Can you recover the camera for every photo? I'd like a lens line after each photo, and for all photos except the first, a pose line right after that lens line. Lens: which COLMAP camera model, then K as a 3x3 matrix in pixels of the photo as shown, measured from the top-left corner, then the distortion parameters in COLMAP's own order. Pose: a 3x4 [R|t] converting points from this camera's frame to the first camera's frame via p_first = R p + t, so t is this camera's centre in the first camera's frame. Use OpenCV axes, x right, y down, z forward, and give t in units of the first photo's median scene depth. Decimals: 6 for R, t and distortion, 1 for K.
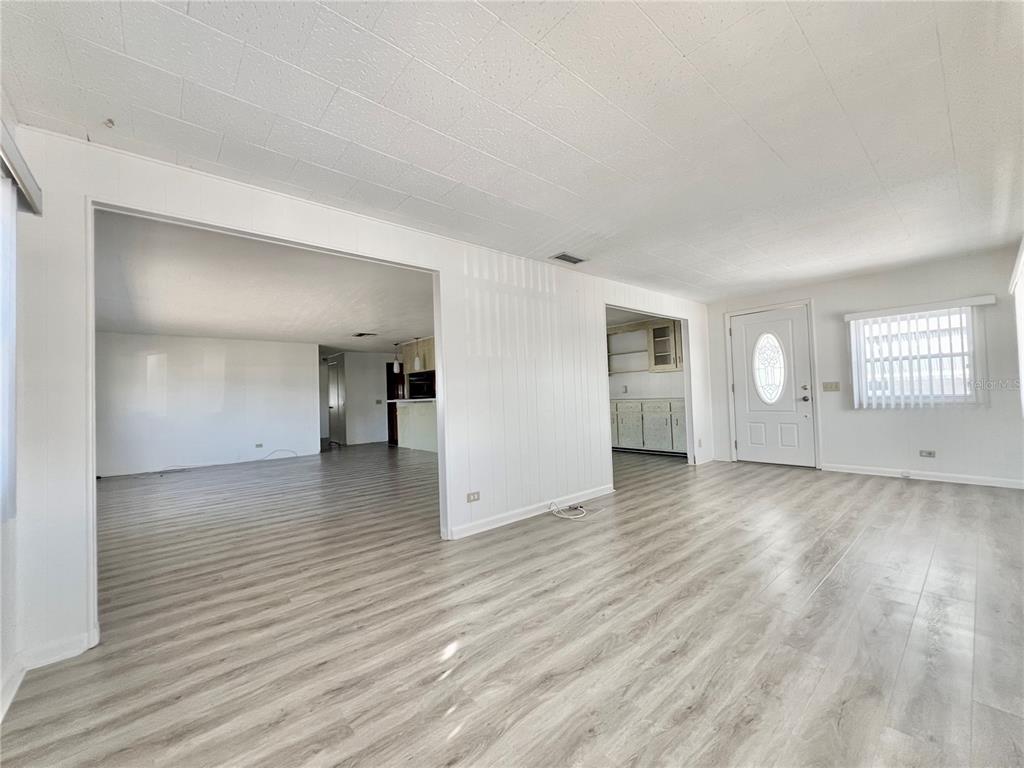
lens RADIAL K [[407.7, 0, 512.6], [0, 407.7, 389.6], [0, 0, 1]] dist [-0.002647, 0.001506]
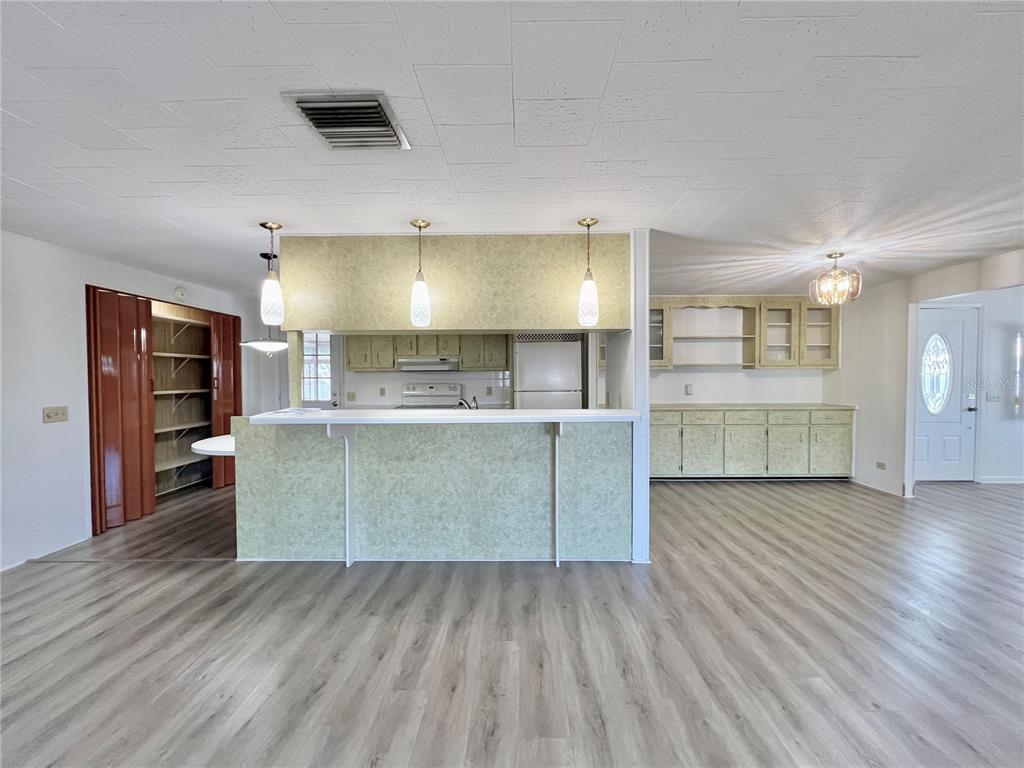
lens RADIAL K [[407.7, 0, 515.8], [0, 407.7, 385.4], [0, 0, 1]] dist [-0.002647, 0.001506]
pose [[0.662574, 0.017130, 0.748800, -0.511933], [-0.030643, 0.999521, 0.004248, -0.003244], [-0.748369, -0.025760, 0.662782, 0.873319]]
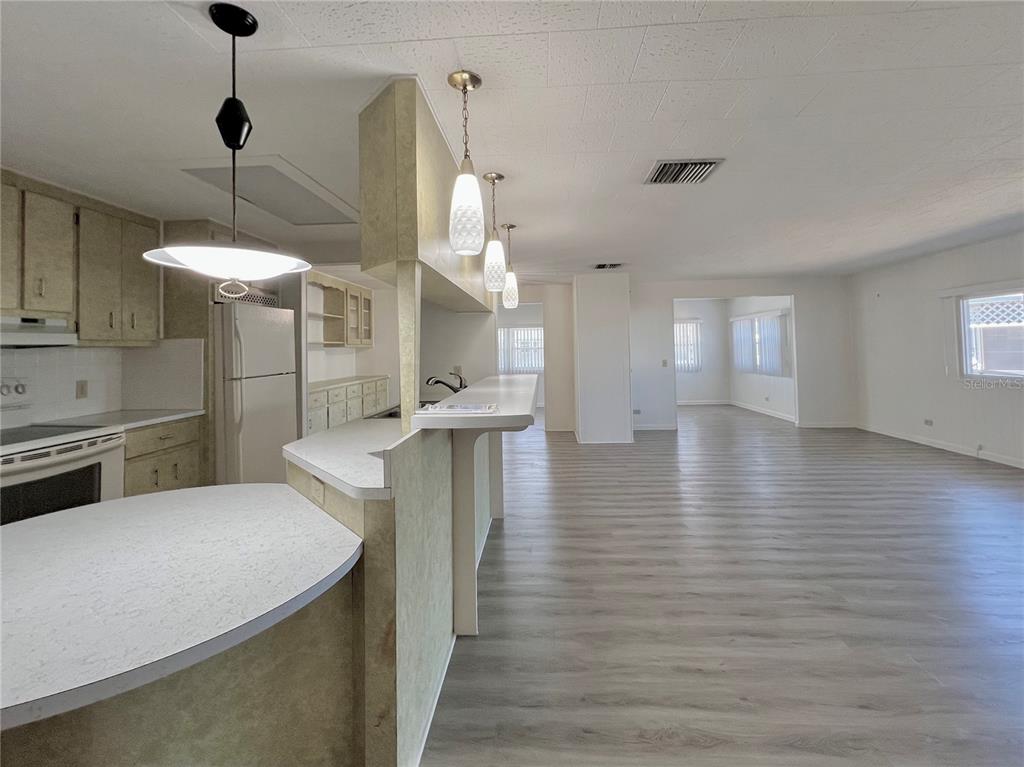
lens RADIAL K [[448.8, 0, 513.0], [0, 448.8, 380.1], [0, 0, 1]] dist [-0.001951, -0.000109]
pose [[-0.712494, 0.002420, 0.701674, -0.544963], [0.039457, 0.998550, 0.036622, 0.003312], [-0.700568, 0.053779, -0.711557, 1.470992]]
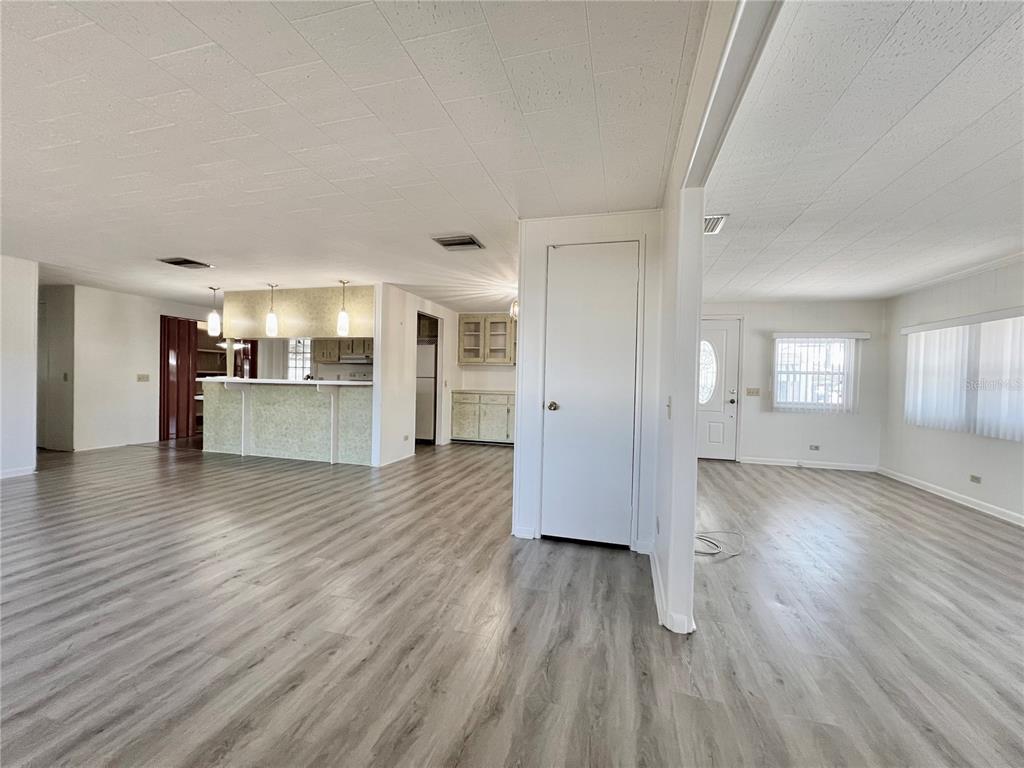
lens RADIAL K [[407.7, 0, 512.4], [0, 407.7, 383.6], [0, 0, 1]] dist [-0.002647, 0.001506]
pose [[0.826861, 0.050195, 0.560162, -0.332572], [-0.060729, 0.998154, 0.000200, 0.007398], [-0.559118, -0.034184, 0.828383, 0.296891]]
